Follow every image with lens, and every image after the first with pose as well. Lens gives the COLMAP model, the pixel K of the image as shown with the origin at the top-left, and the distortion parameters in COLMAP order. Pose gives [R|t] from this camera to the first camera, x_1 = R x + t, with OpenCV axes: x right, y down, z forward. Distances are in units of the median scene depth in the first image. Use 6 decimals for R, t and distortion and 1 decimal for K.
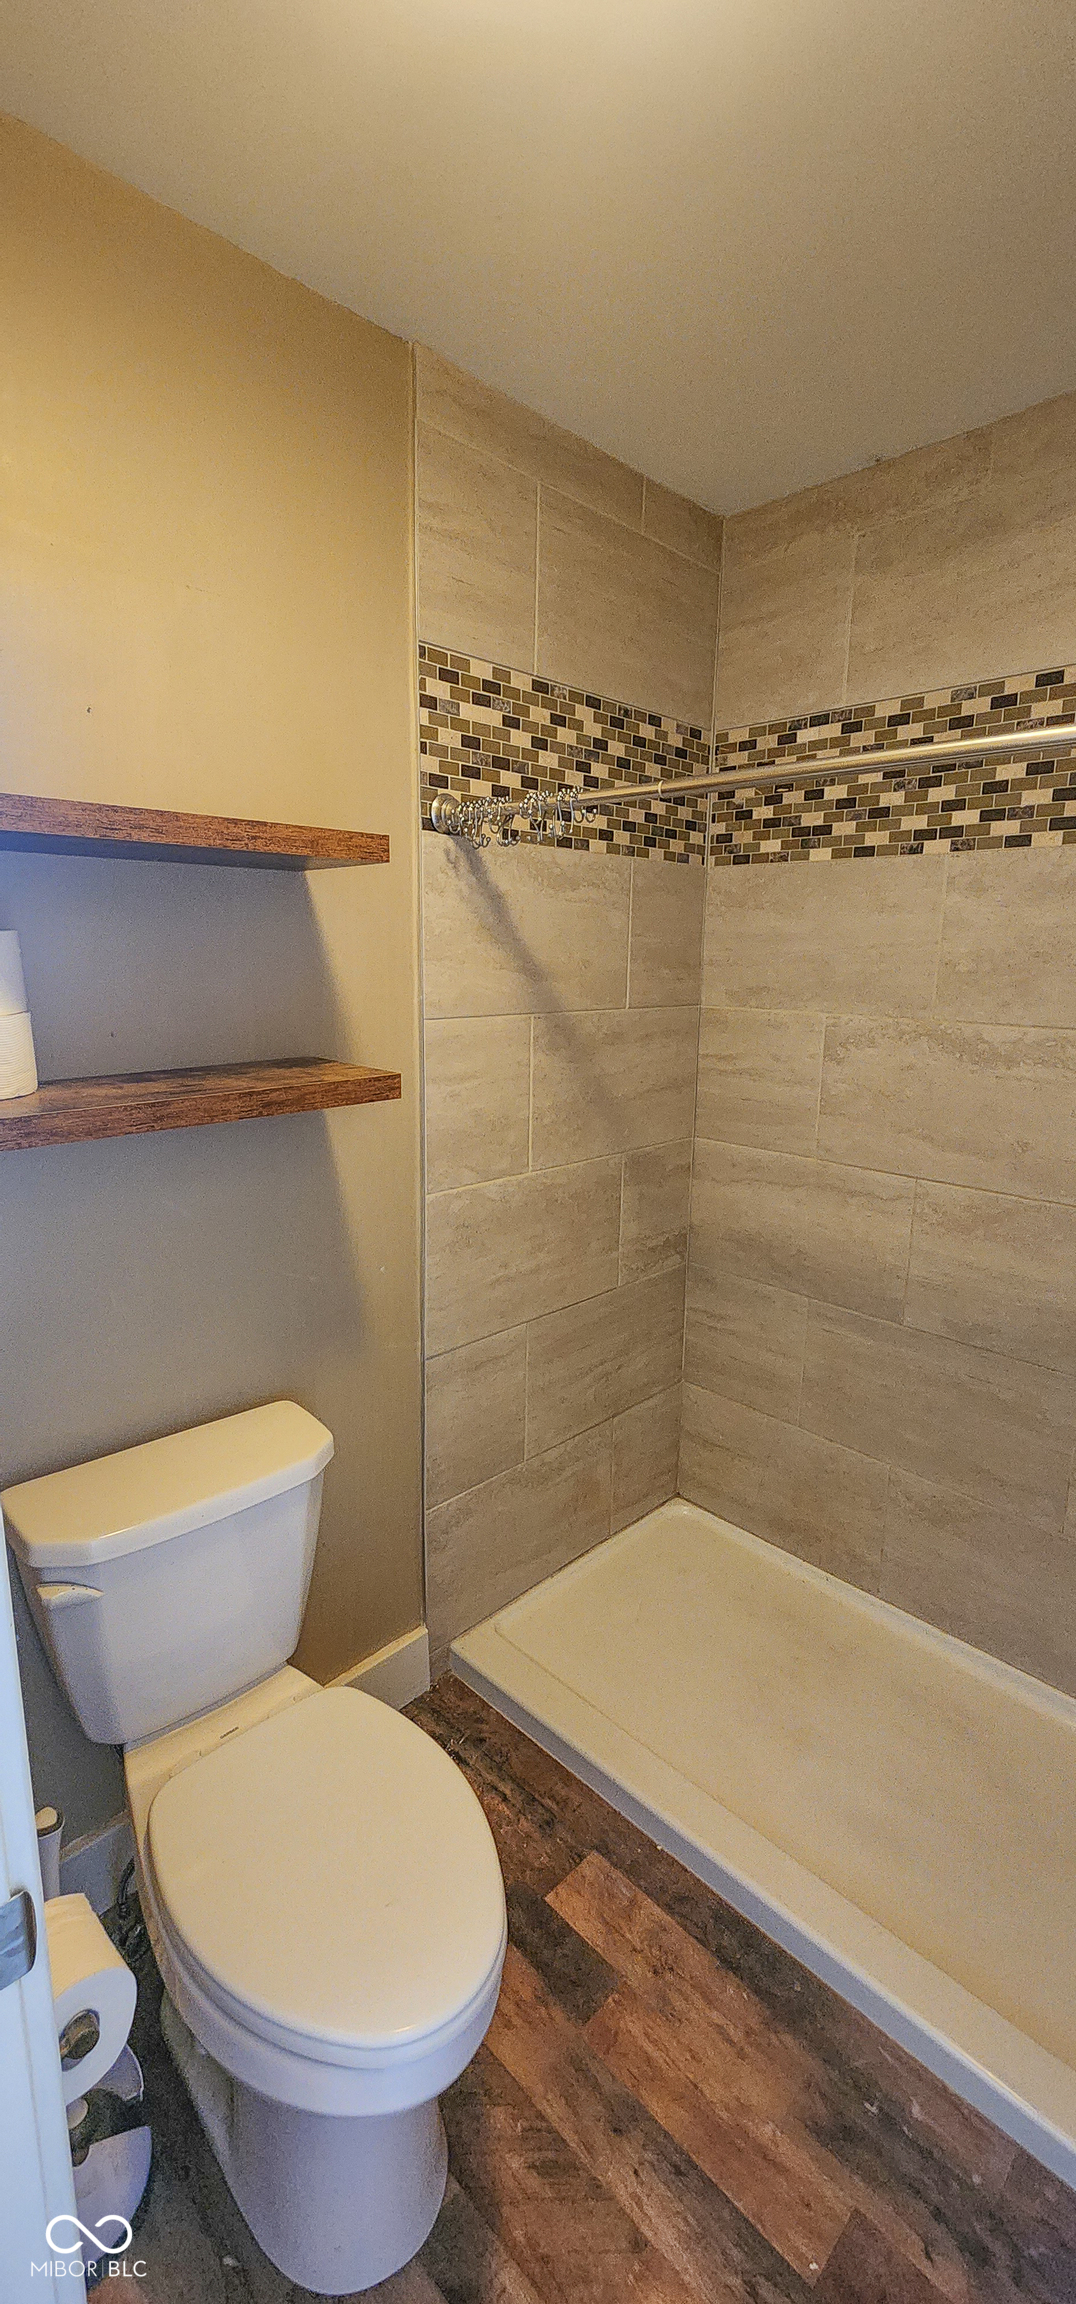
lens RADIAL K [[937.1, 0, 542.2], [0, 937.1, 1135.8], [0, 0, 1]] dist [0.000277, 0.000231]
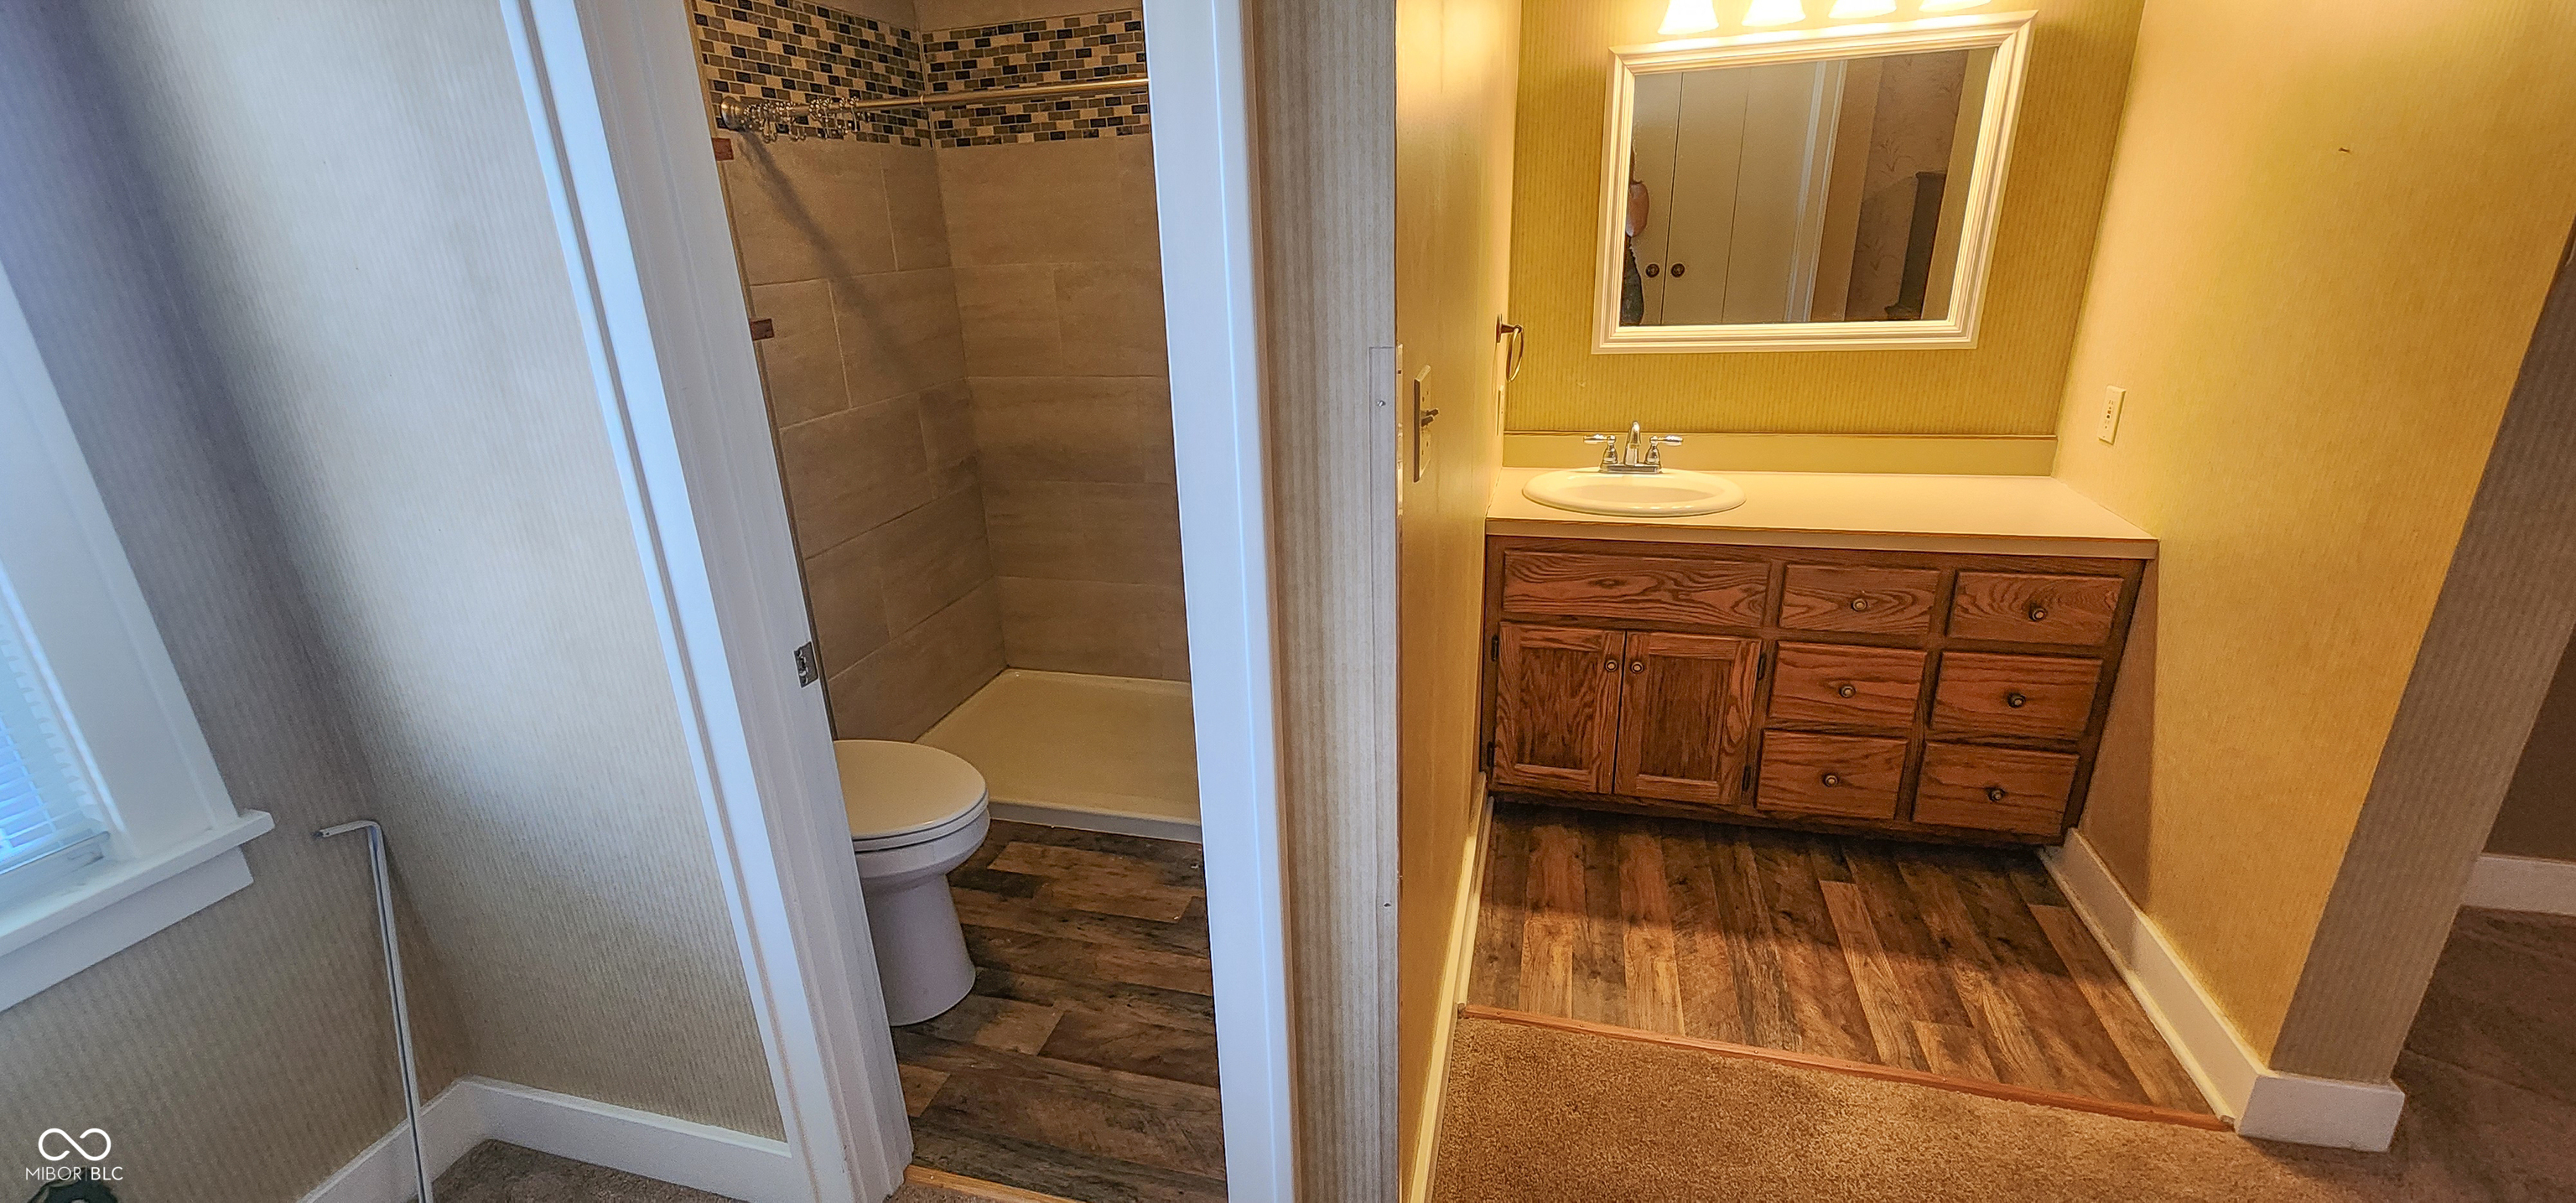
lens RADIAL K [[1047.6, 0, 1269.6], [0, 1047.6, 599.1], [0, 0, 1]] dist [0.000277, 0.000231]
pose [[0.869711, -0.215905, 0.443834, -0.198873], [0.149546, 0.972248, 0.179914, 0.116223], [-0.470361, -0.090100, 0.877862, -0.511862]]
